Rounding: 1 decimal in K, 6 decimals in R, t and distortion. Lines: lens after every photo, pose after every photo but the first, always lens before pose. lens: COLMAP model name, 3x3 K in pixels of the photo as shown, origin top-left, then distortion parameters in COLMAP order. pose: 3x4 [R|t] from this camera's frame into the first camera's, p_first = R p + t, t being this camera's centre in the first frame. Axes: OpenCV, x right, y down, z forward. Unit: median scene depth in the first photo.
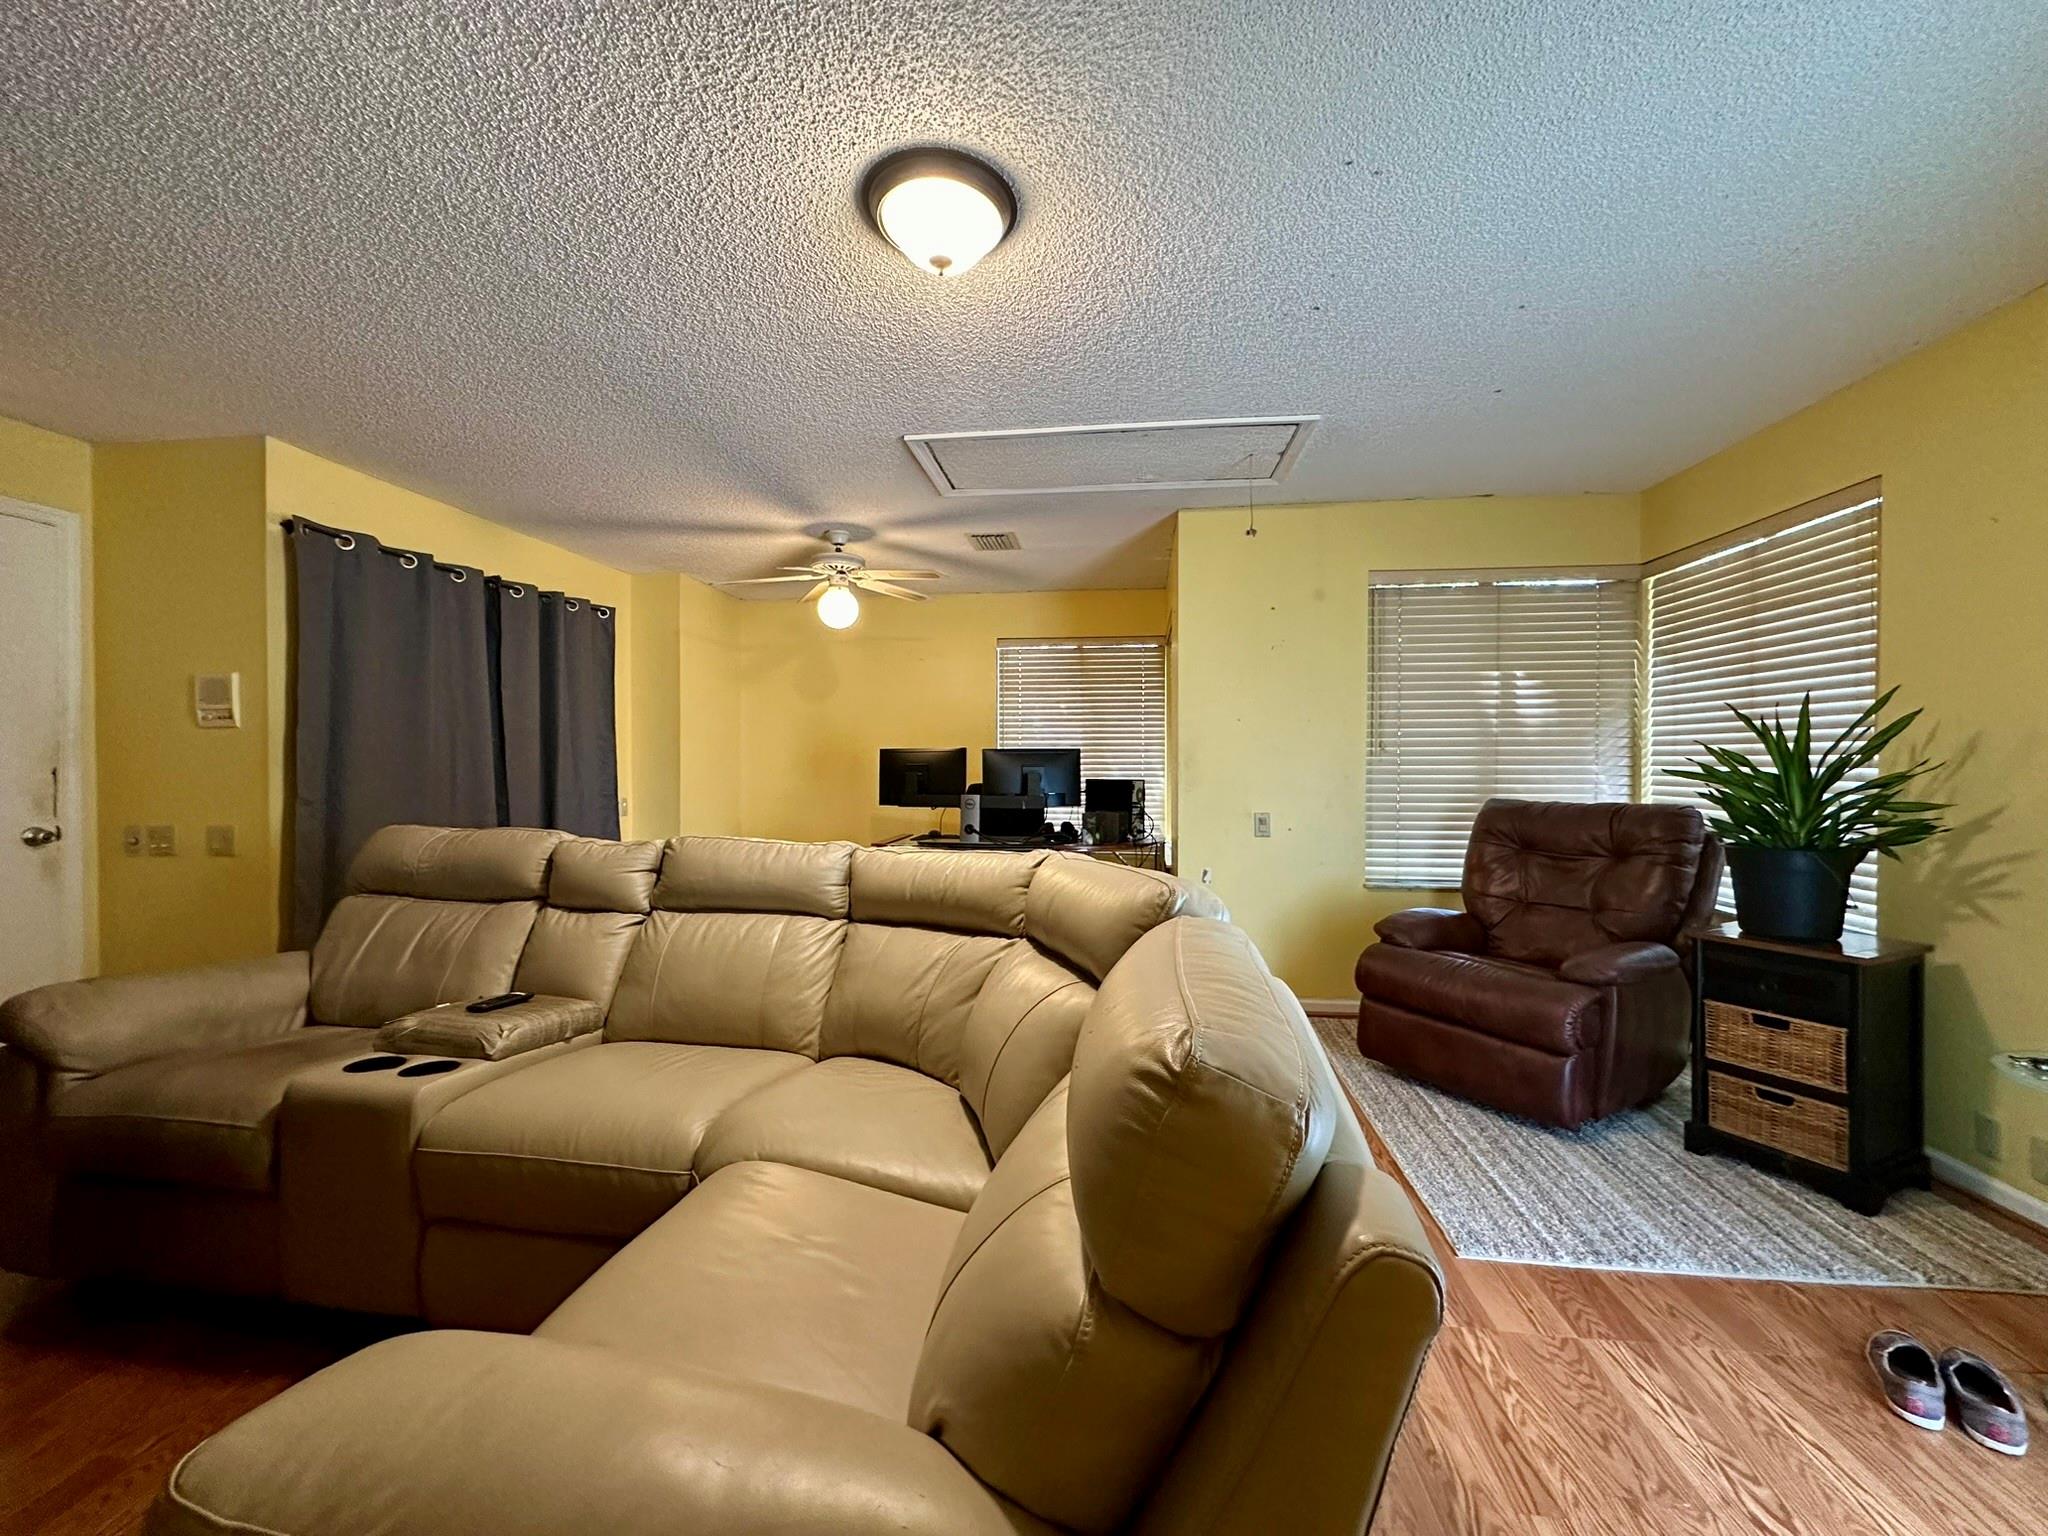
lens RADIAL K [[812.1, 0, 1023.2], [0, 812.1, 767.5], [0, 0, 1]] dist [-0.008175, 0.000241]
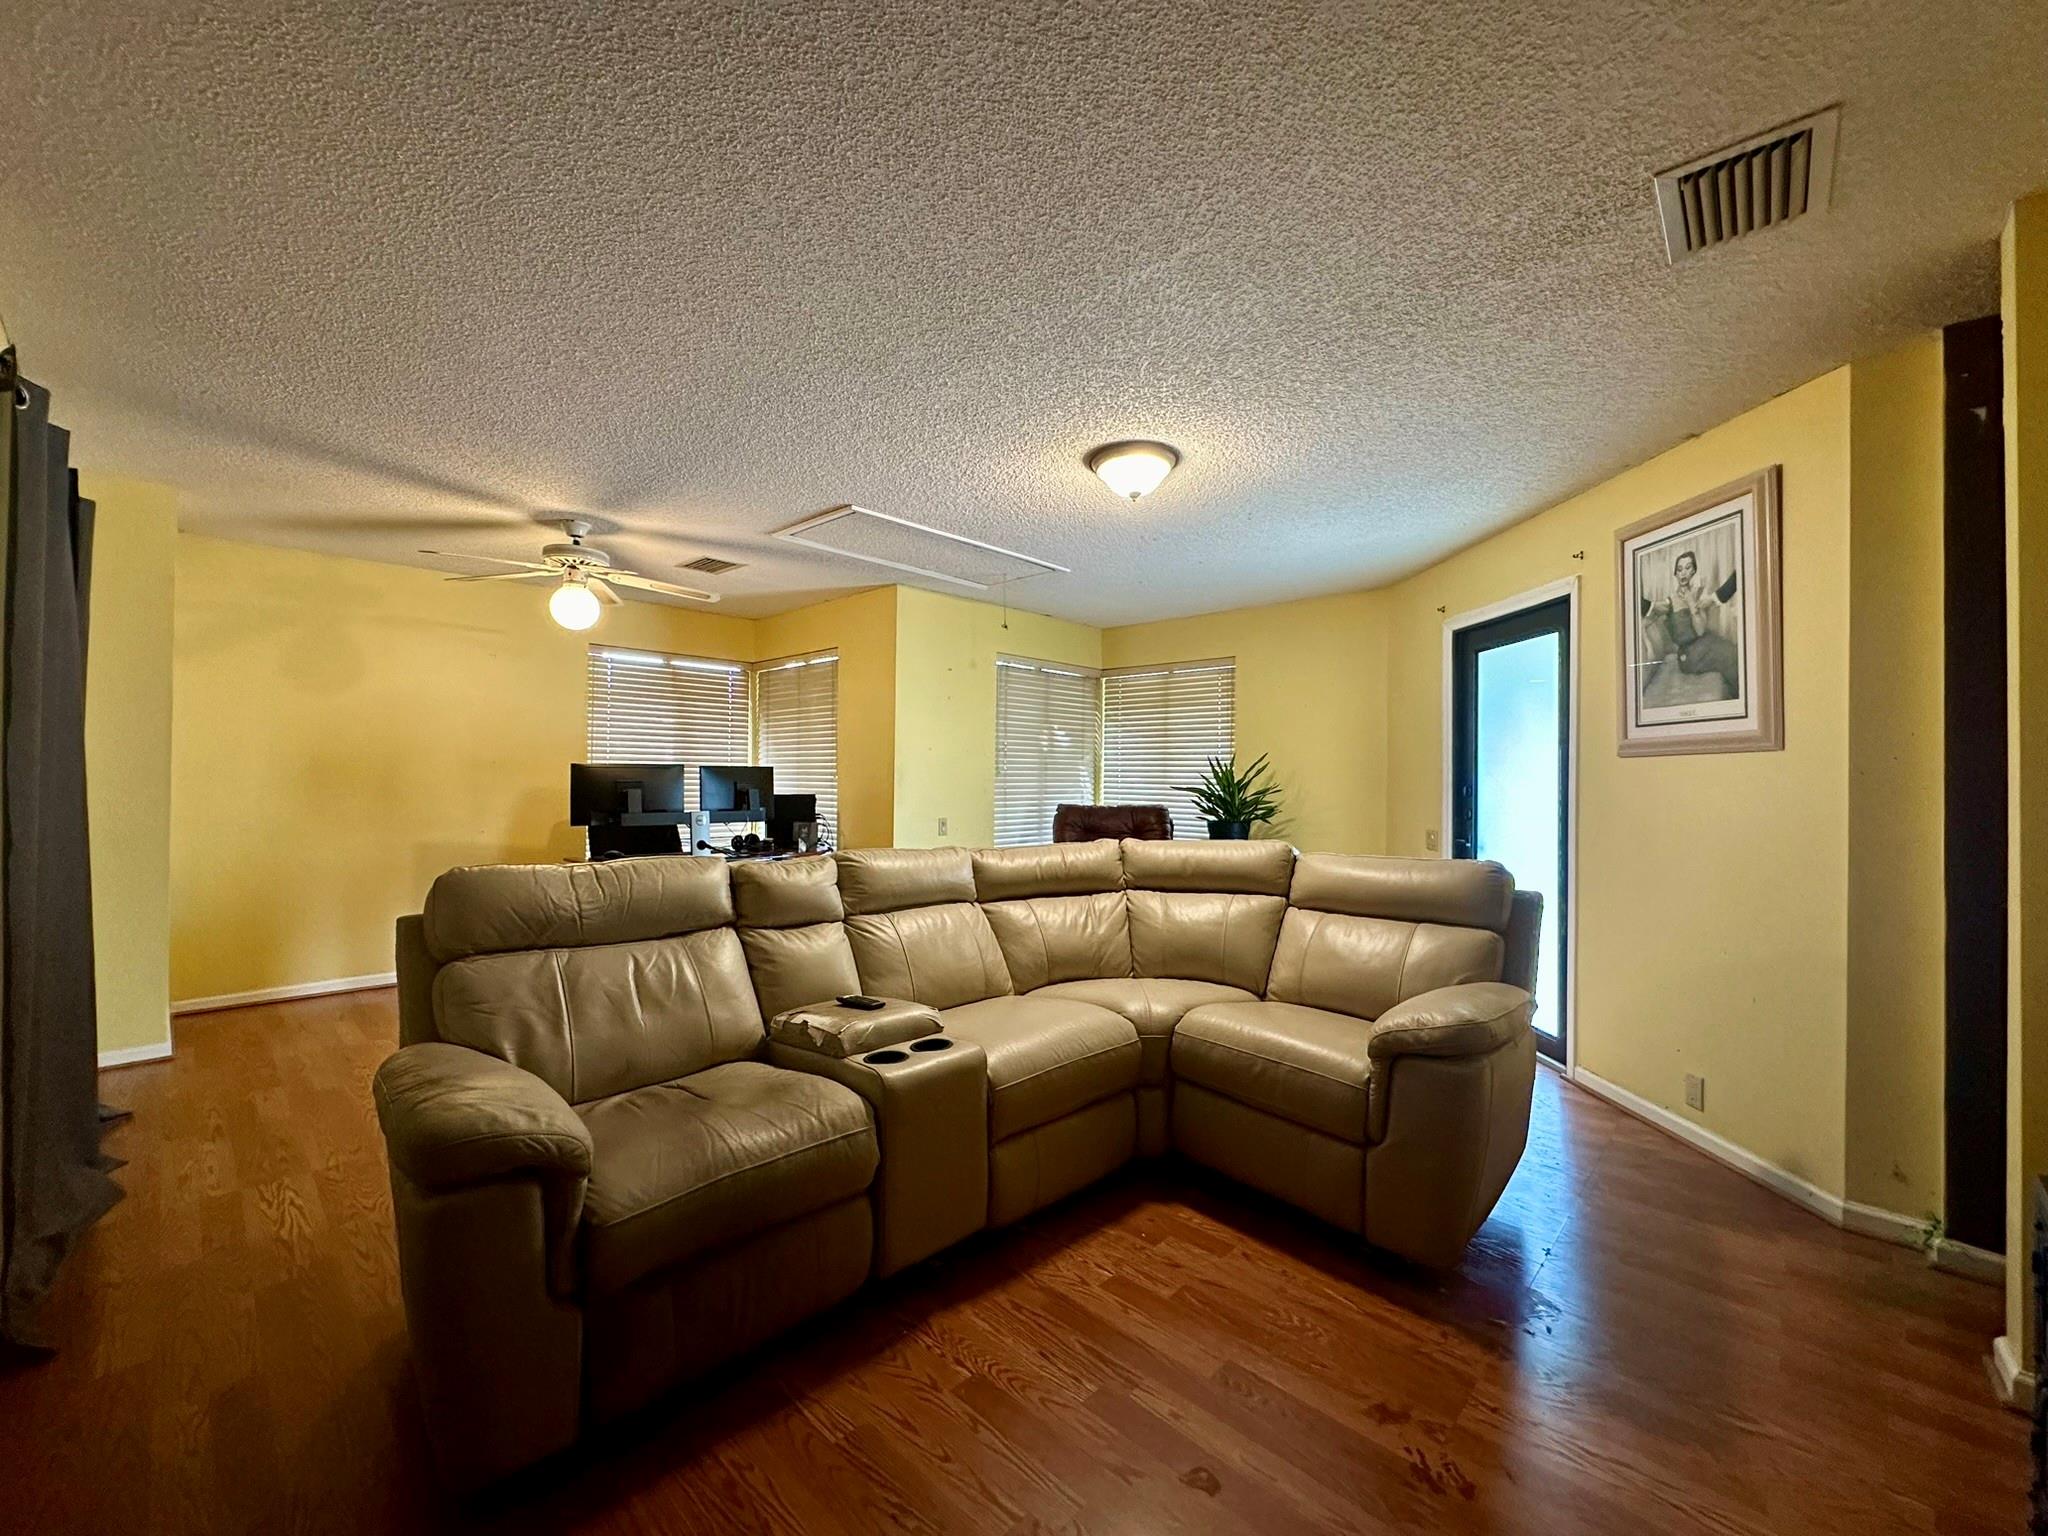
lens RADIAL K [[812.1, 0, 1023.2], [0, 812.1, 767.5], [0, 0, 1]] dist [-0.008175, 0.000241]
pose [[0.594611, 0.015754, 0.803859, -0.768116], [-0.005884, 0.999866, -0.015244, -0.009677], [-0.803992, 0.004334, 0.594624, 0.083445]]
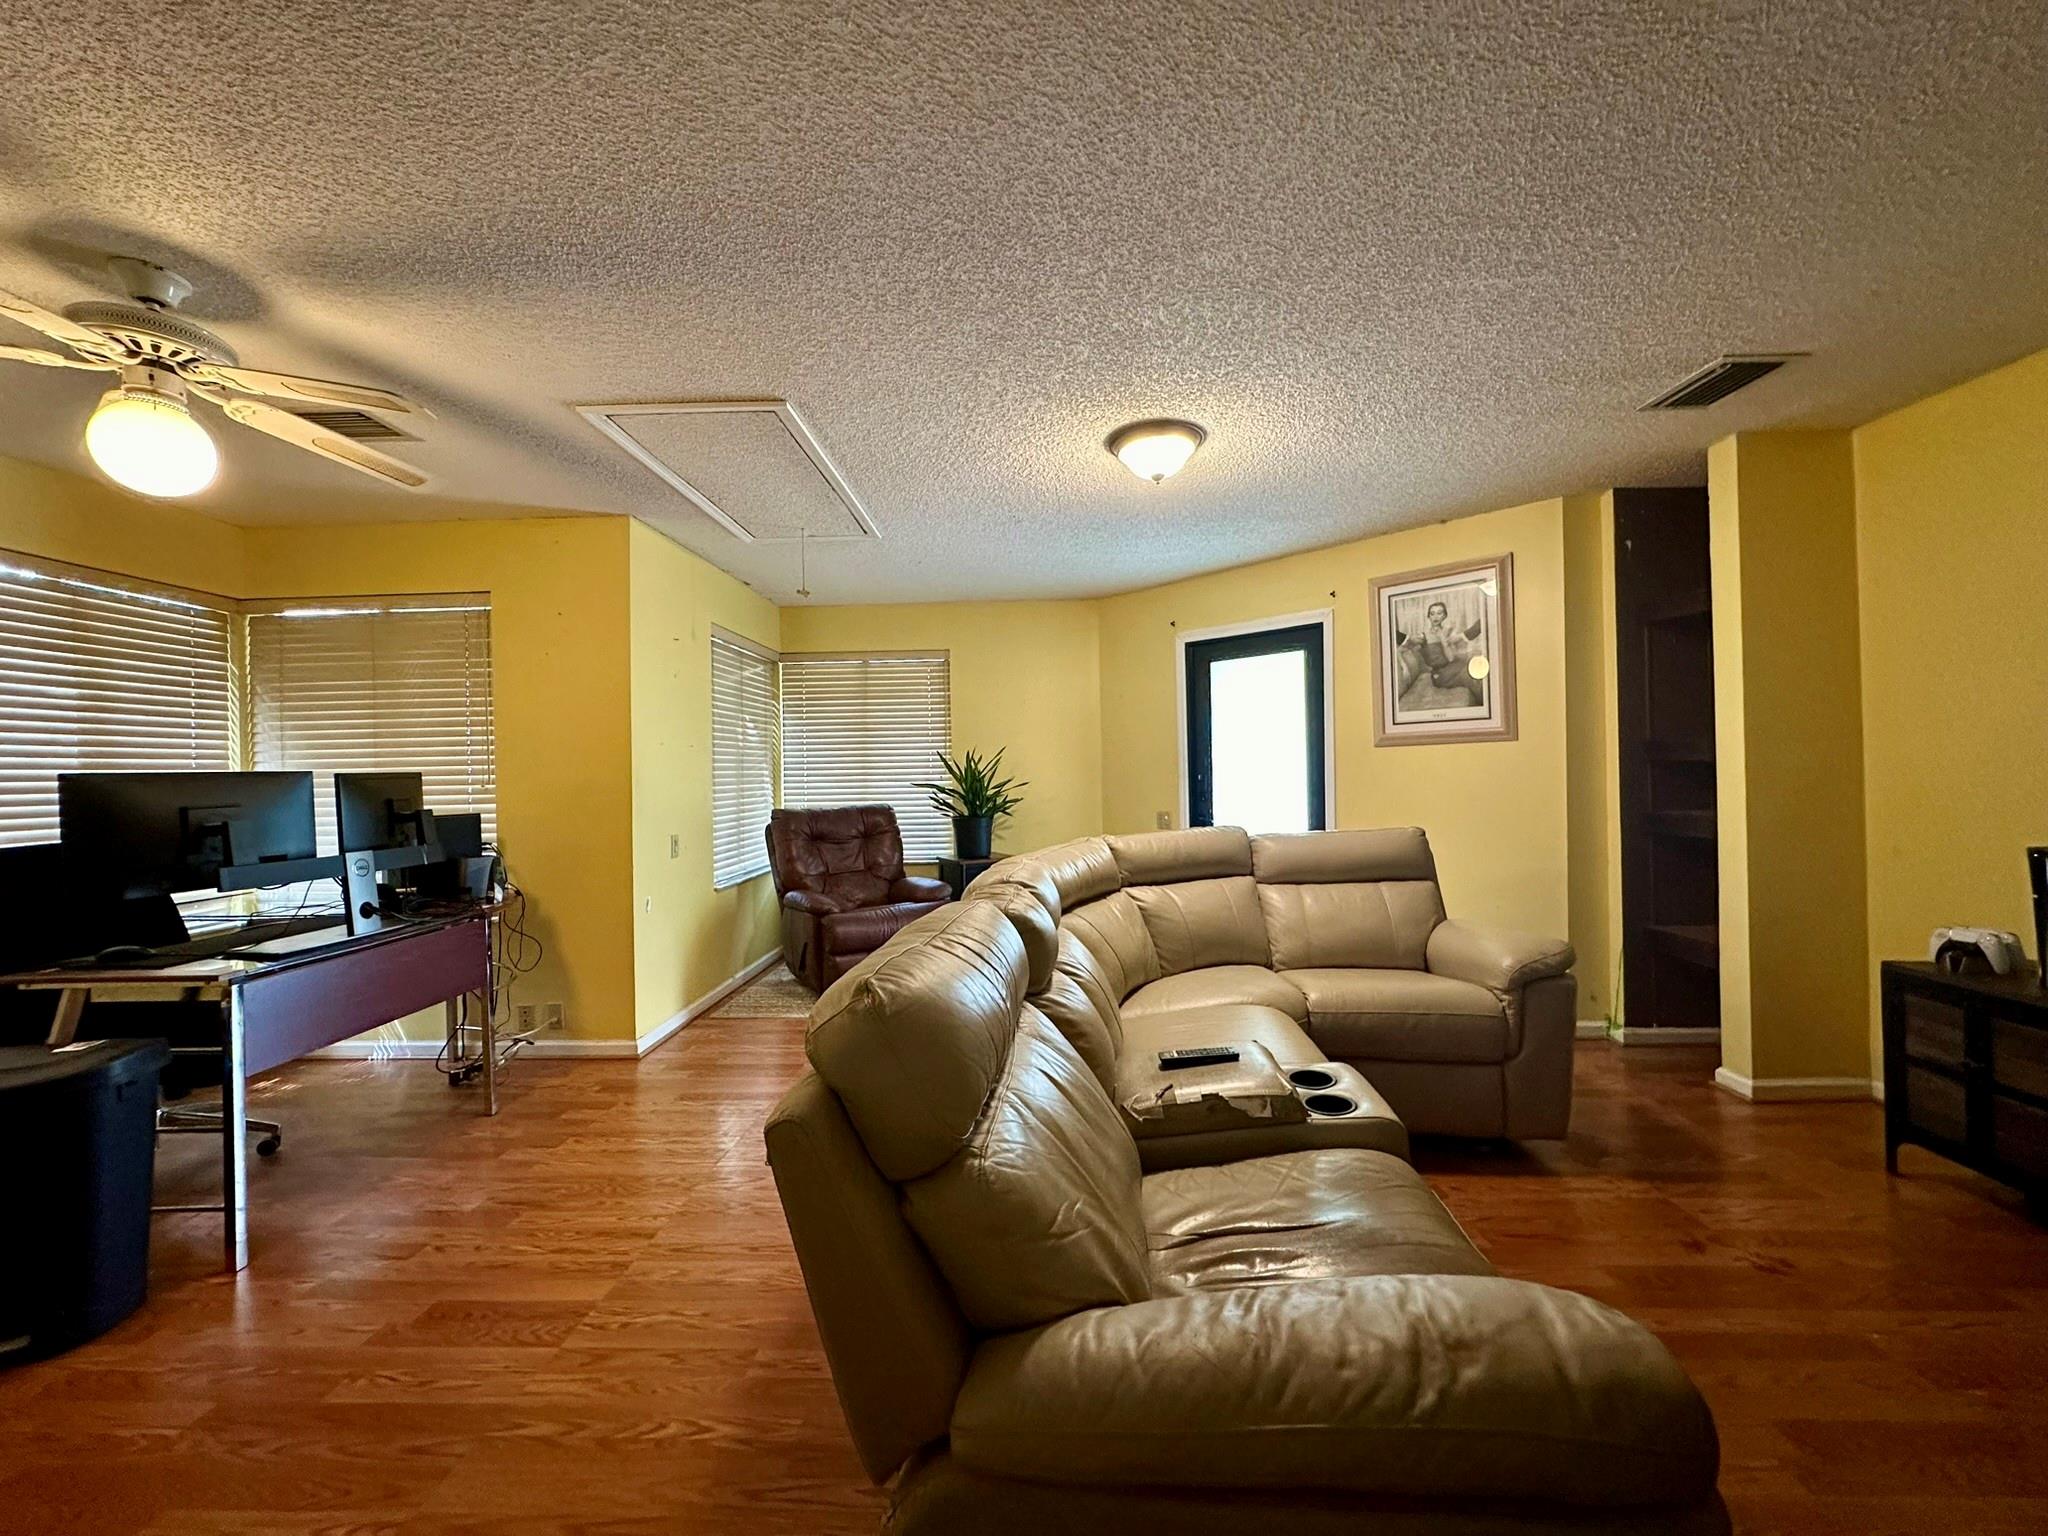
lens RADIAL K [[812.1, 0, 1023.2], [0, 812.1, 767.5], [0, 0, 1]] dist [-0.008175, 0.000241]
pose [[-0.089913, 0.007694, 0.995920, -0.821122], [0.025413, 0.999662, -0.005428, -0.014024], [-0.995625, 0.024821, -0.090078, 0.689246]]
